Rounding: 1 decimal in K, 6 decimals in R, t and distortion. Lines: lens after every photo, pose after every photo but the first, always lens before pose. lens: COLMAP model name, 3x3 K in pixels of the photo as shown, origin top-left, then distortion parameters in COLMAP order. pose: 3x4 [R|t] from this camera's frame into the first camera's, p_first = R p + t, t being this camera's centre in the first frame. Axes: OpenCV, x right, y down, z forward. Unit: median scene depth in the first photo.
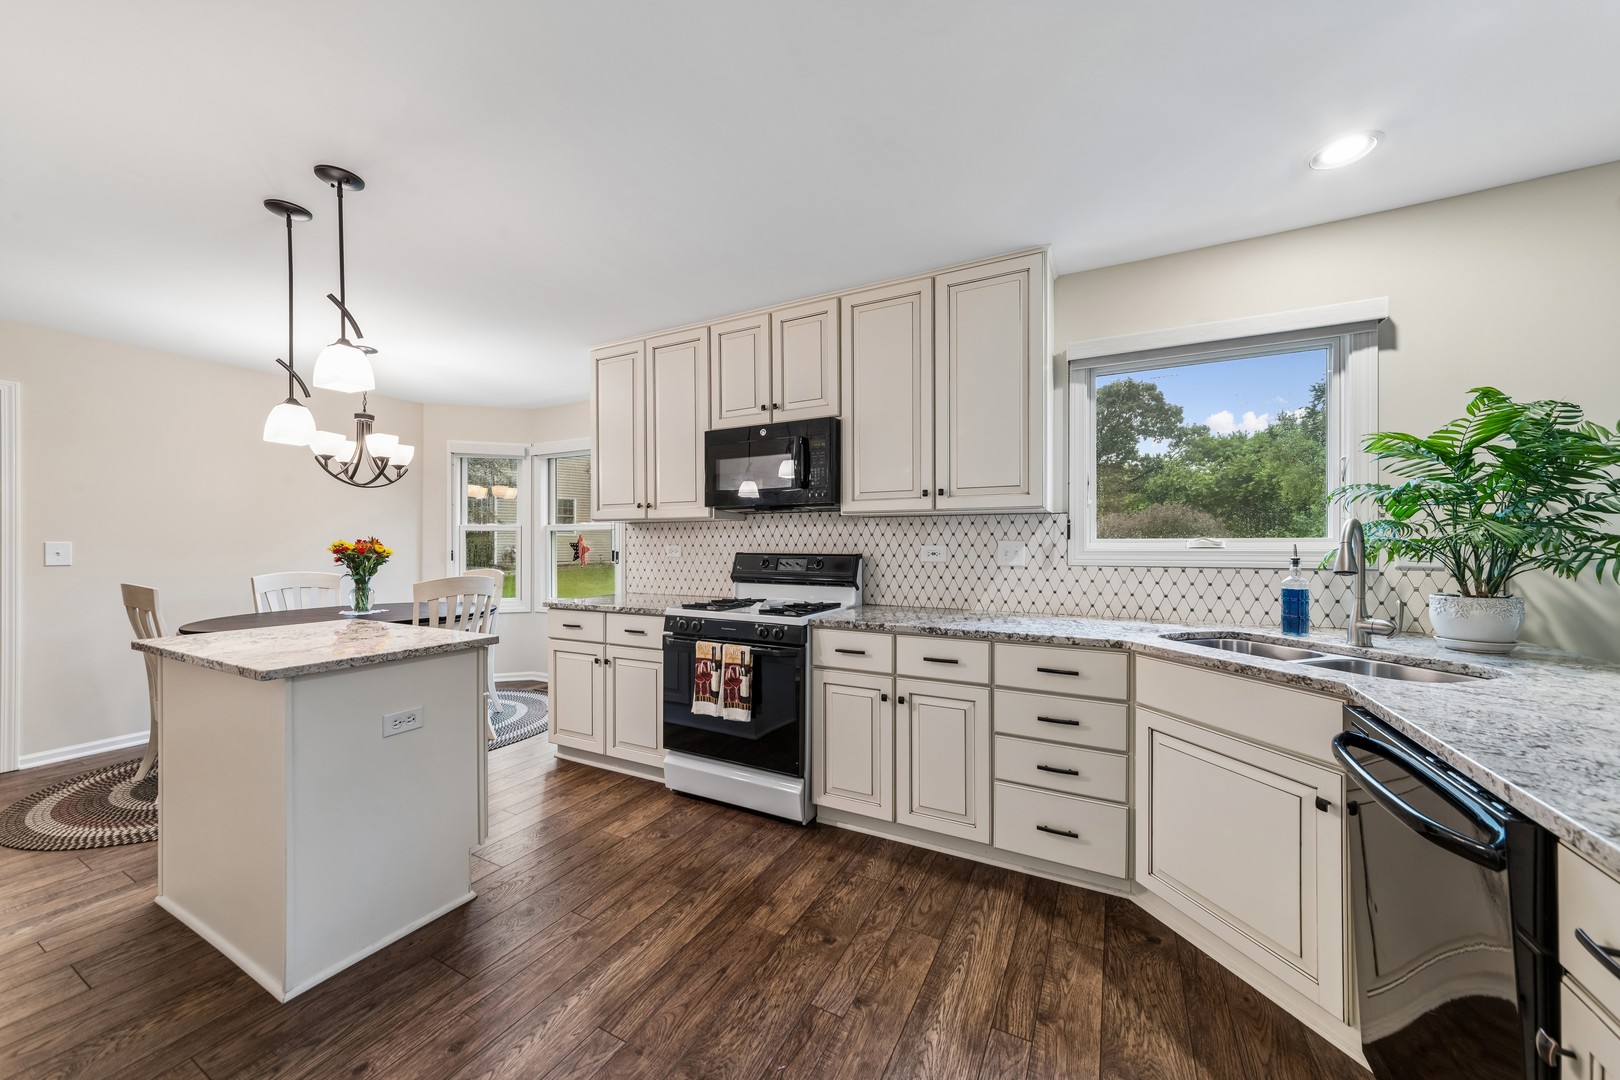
lens RADIAL K [[571.5, 0, 810.0], [0, 571.5, 540.0], [0, 0, 1]] dist [0.010383, 0.000010]
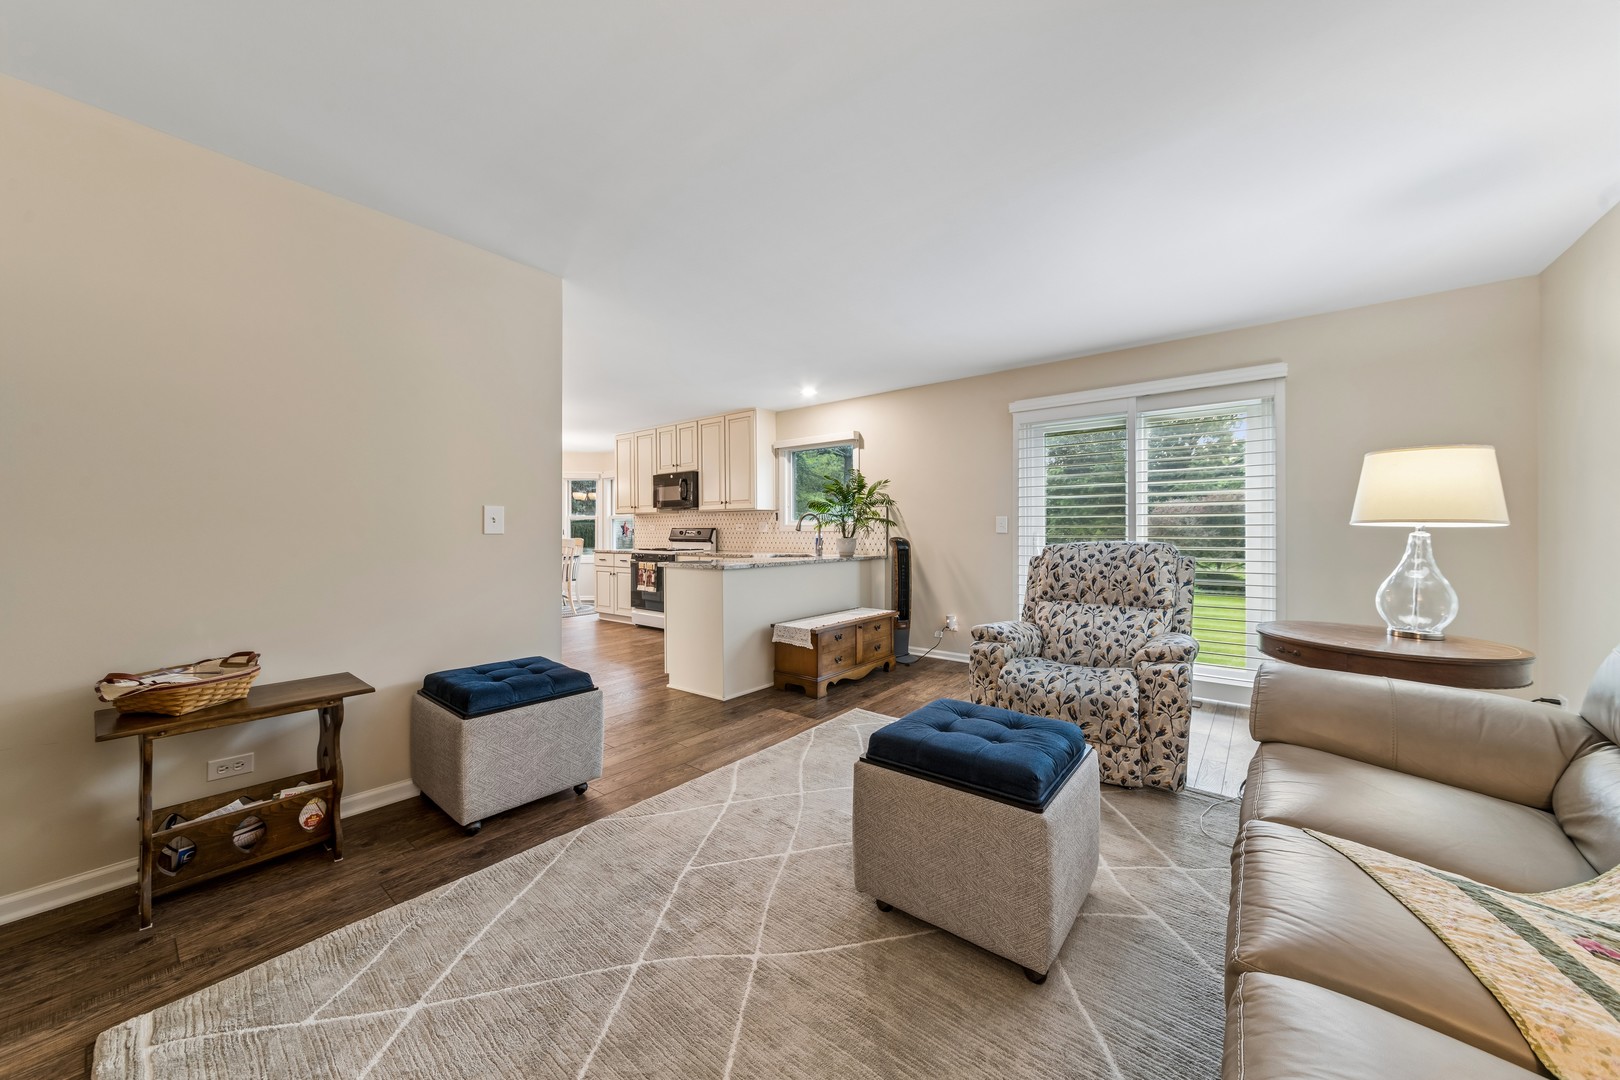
lens RADIAL K [[567.4, 0, 817.6], [0, 567.4, 533.0], [0, 0, 1]] dist [0.000280, 0.000034]
pose [[0.983541, 0.001314, -0.180681, 0.955062], [-0.000015, 0.999974, 0.007190, 0.028898], [0.180686, -0.007069, 0.983515, -1.227067]]
